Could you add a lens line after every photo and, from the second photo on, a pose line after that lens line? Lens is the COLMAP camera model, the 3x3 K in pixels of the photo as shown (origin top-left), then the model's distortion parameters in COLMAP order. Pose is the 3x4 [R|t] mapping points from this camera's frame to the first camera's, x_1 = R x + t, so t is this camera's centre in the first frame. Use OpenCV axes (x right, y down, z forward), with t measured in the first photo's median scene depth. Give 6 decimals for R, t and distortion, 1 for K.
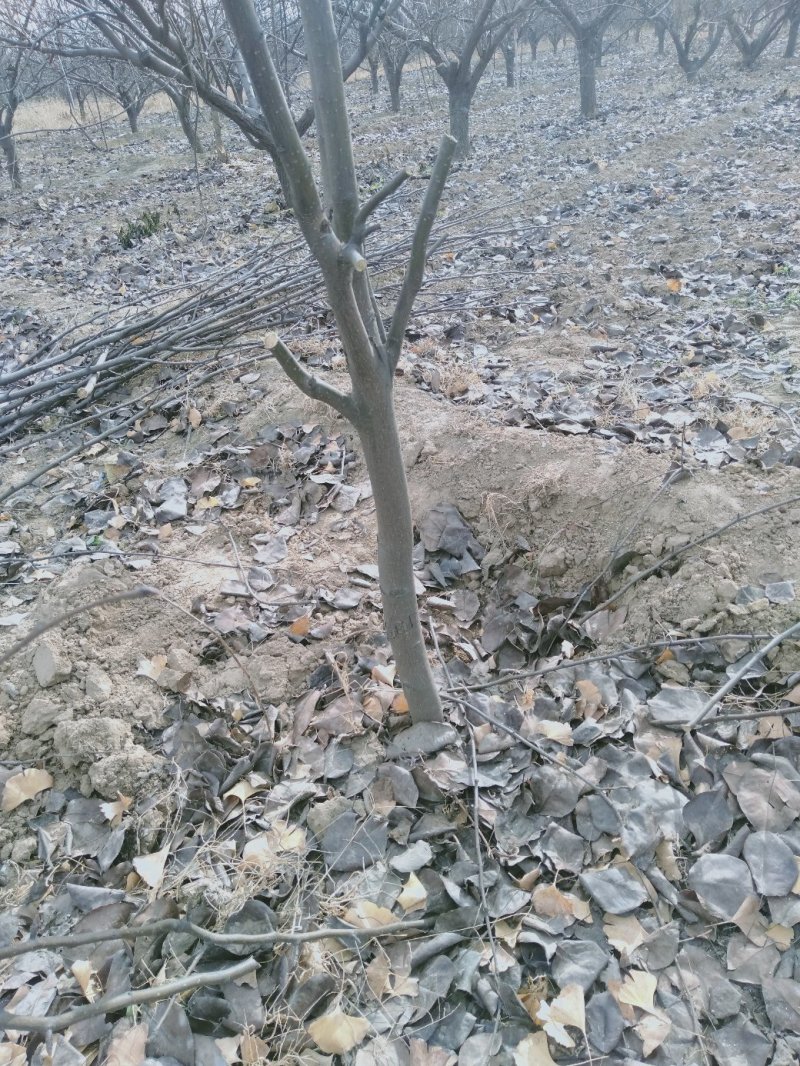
lens RADIAL K [[795.4, 0, 400.0], [0, 795.4, 533.0], [0, 0, 1]] dist [0.024914, -0.012435]
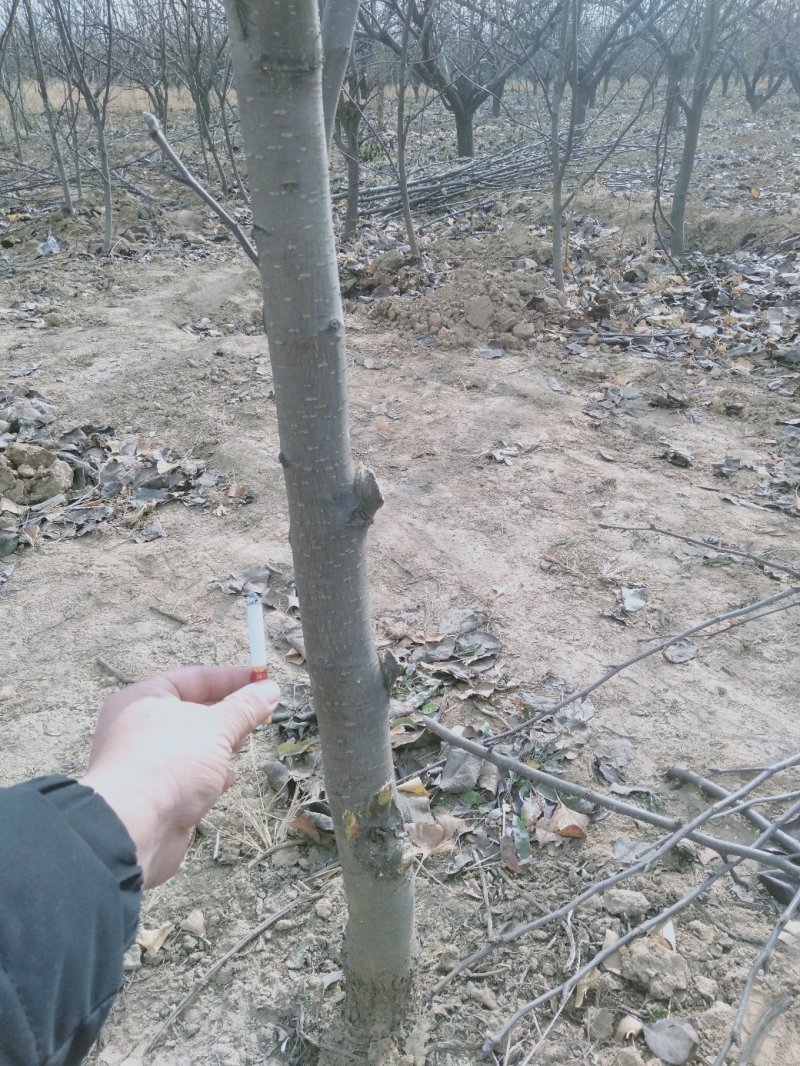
lens RADIAL K [[795.4, 0, 400.0], [0, 795.4, 533.0], [0, 0, 1]] dist [0.024914, -0.012435]
pose [[0.994281, 0.106197, -0.011284, -0.260158], [-0.106424, 0.994078, -0.021953, 0.444212], [0.008886, 0.023028, 0.999695, -0.569756]]
